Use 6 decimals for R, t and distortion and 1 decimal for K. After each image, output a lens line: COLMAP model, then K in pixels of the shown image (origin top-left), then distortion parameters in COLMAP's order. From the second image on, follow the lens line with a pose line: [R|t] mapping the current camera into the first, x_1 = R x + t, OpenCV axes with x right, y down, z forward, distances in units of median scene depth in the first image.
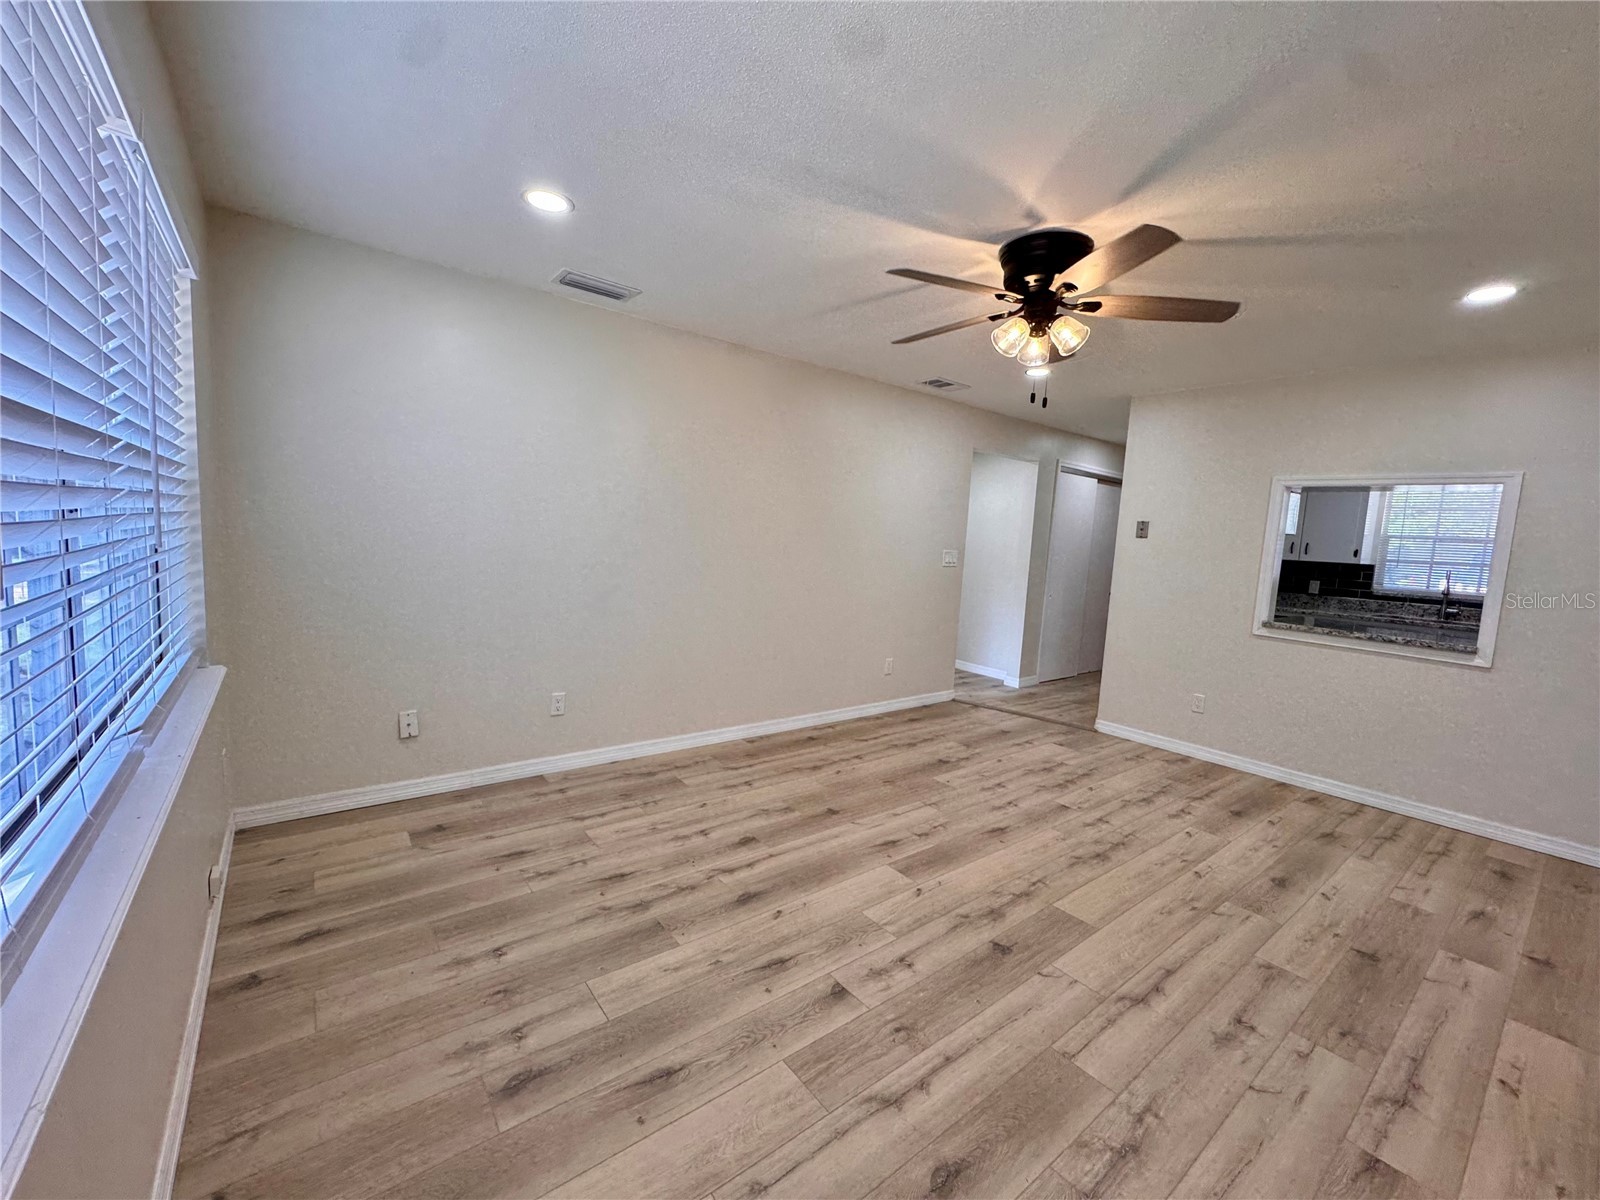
lens RADIAL K [[641.7, 0, 798.9], [0, 641.7, 599.9], [0, 0, 1]] dist [-0.005188, 0.000720]
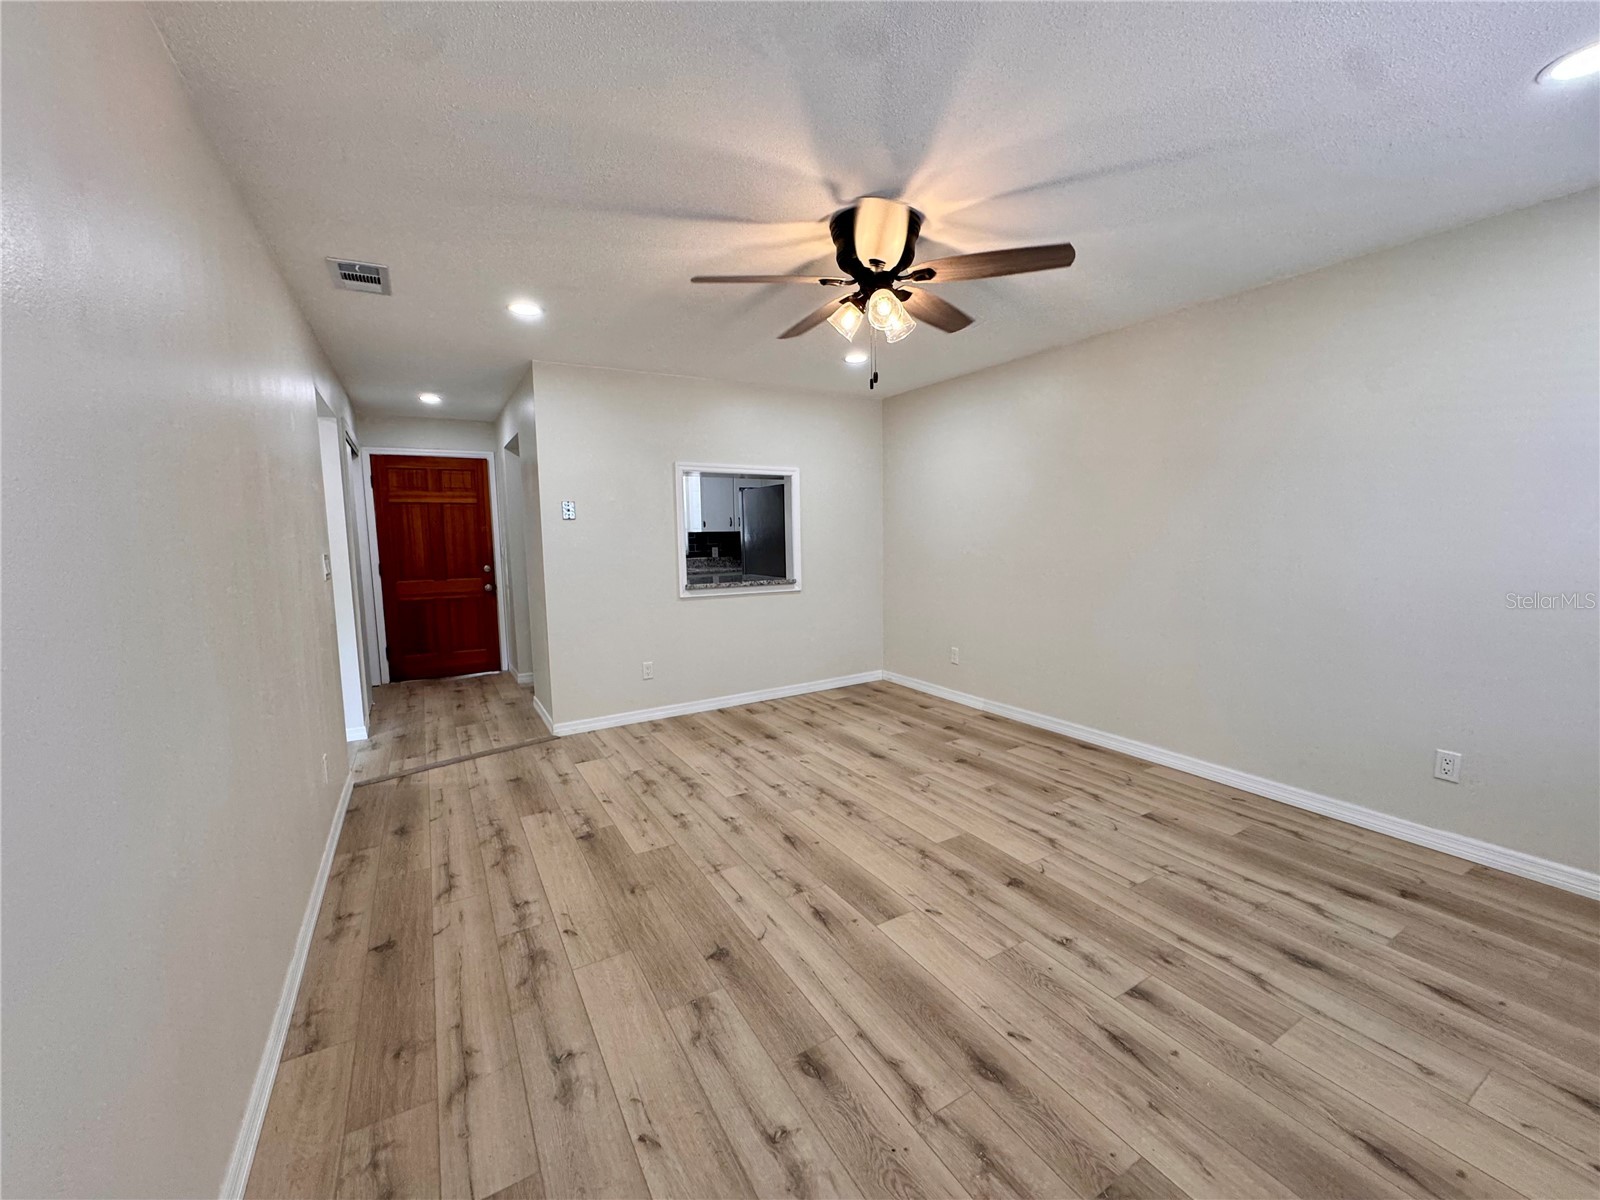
lens RADIAL K [[641.7, 0, 798.9], [0, 641.7, 599.9], [0, 0, 1]] dist [-0.005188, 0.000720]
pose [[0.126623, -0.162374, 0.978571, -0.516975], [0.127387, 0.981005, 0.146294, -0.109564], [-0.983737, 0.106133, 0.144902, 0.788585]]
